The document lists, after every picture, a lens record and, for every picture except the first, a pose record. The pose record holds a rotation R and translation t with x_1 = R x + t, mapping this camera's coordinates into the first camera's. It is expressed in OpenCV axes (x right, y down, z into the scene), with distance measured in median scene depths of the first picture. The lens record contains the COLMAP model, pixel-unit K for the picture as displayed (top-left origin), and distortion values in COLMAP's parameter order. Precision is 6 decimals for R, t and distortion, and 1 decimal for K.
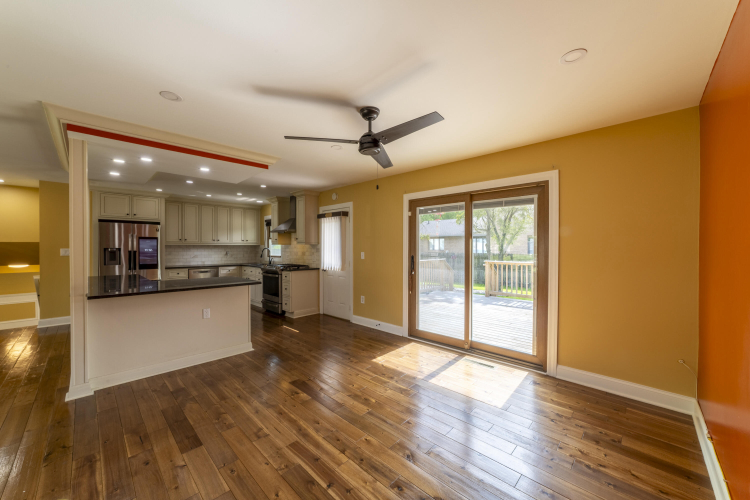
lens RADIAL K [[284.1, 0, 371.1], [0, 284.1, 248.2], [0, 0, 1]] dist [-0.019251, 0.004433]
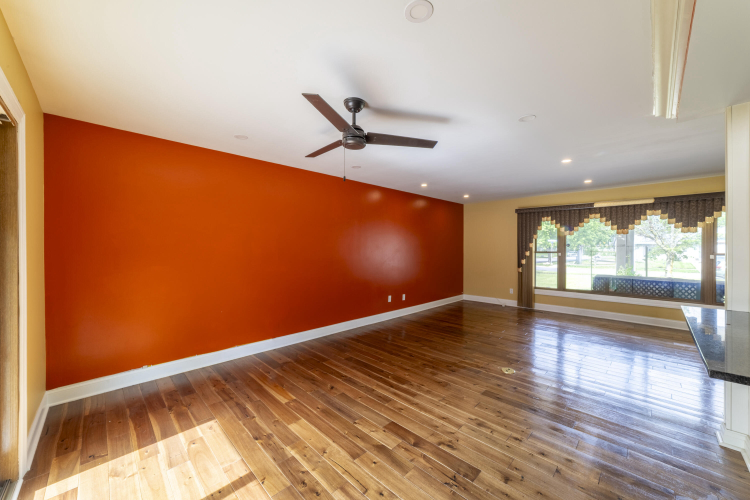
lens RADIAL K [[284.1, 0, 363.2], [0, 284.1, 247.3], [0, 0, 1]] dist [-0.019251, 0.004433]
pose [[-0.998590, 0.002954, 0.052999, -0.041598], [0.003376, 0.999963, 0.007873, -0.009476], [-0.052974, 0.008041, -0.998564, 0.860661]]
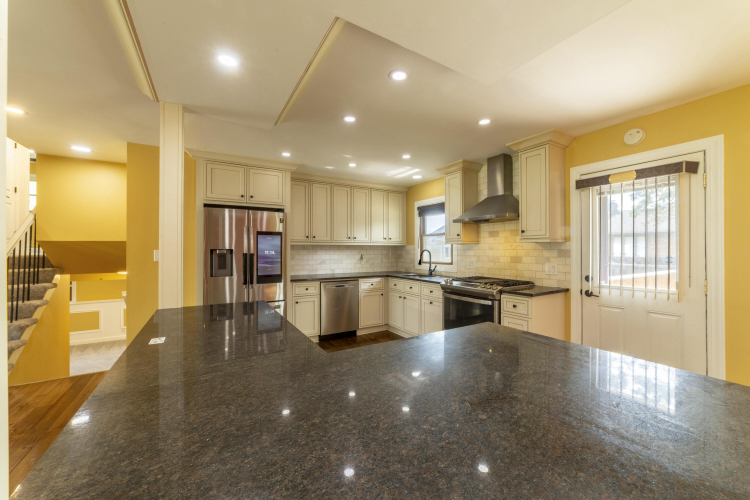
lens RADIAL K [[284.1, 0, 371.1], [0, 284.1, 247.3], [0, 0, 1]] dist [-0.019251, 0.004433]
pose [[0.966172, -0.002323, -0.257889, -0.434486], [-0.000316, 0.999948, -0.010193, 0.001353], [0.257899, 0.009930, 0.966121, 0.473362]]
